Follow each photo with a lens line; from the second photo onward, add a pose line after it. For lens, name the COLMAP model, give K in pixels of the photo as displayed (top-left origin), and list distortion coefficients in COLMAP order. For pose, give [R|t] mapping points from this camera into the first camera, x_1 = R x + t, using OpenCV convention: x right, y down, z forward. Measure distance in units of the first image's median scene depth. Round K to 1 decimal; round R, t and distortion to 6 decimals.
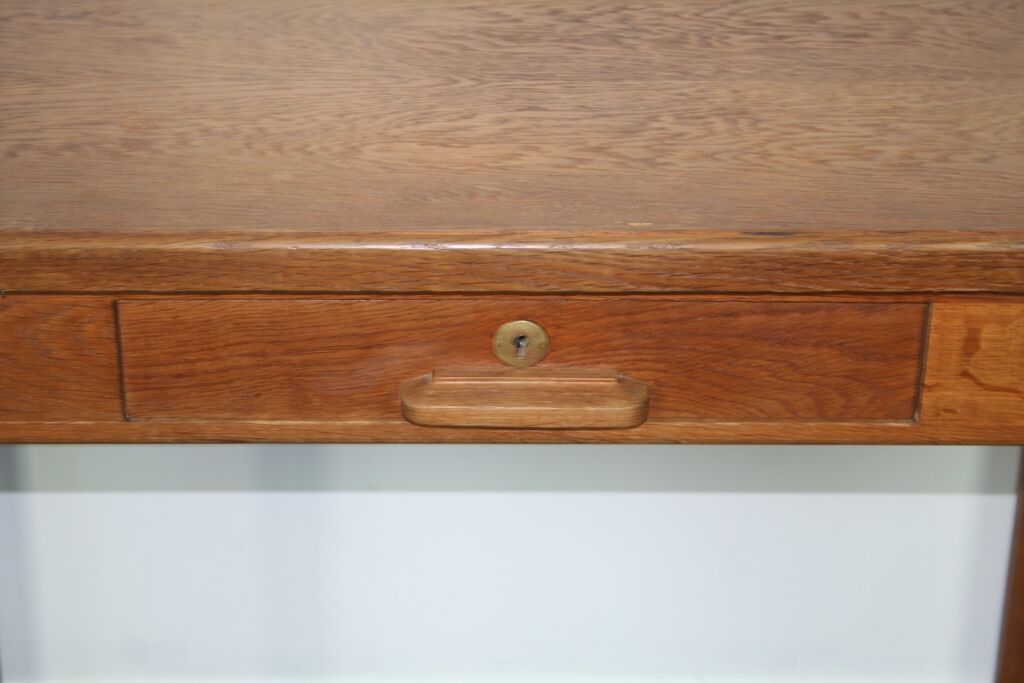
lens RADIAL K [[2204.0, 0, 512.0], [0, 2204.0, 341.5], [0, 0, 1]] dist [0.020051, -0.098022]
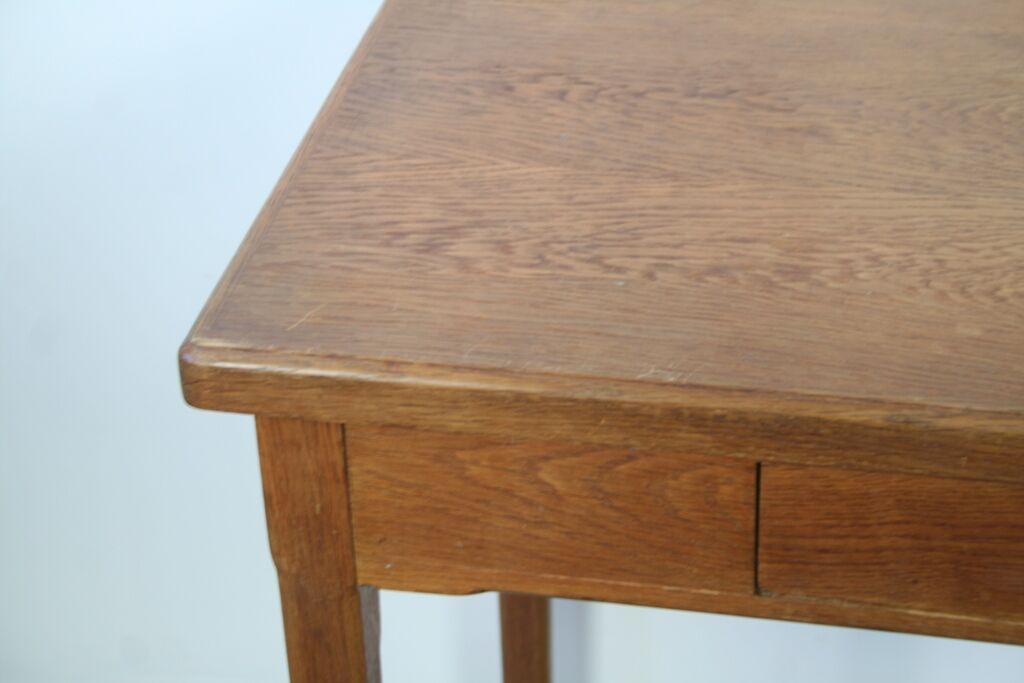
lens RADIAL K [[2204.0, 0, 512.0], [0, 2204.0, 341.5], [0, 0, 1]] dist [0.020051, -0.098022]
pose [[0.969177, 0.078720, -0.233453, -0.074791], [-0.073092, 0.996790, 0.032673, -0.082885], [0.235275, -0.014602, 0.971819, 0.147567]]
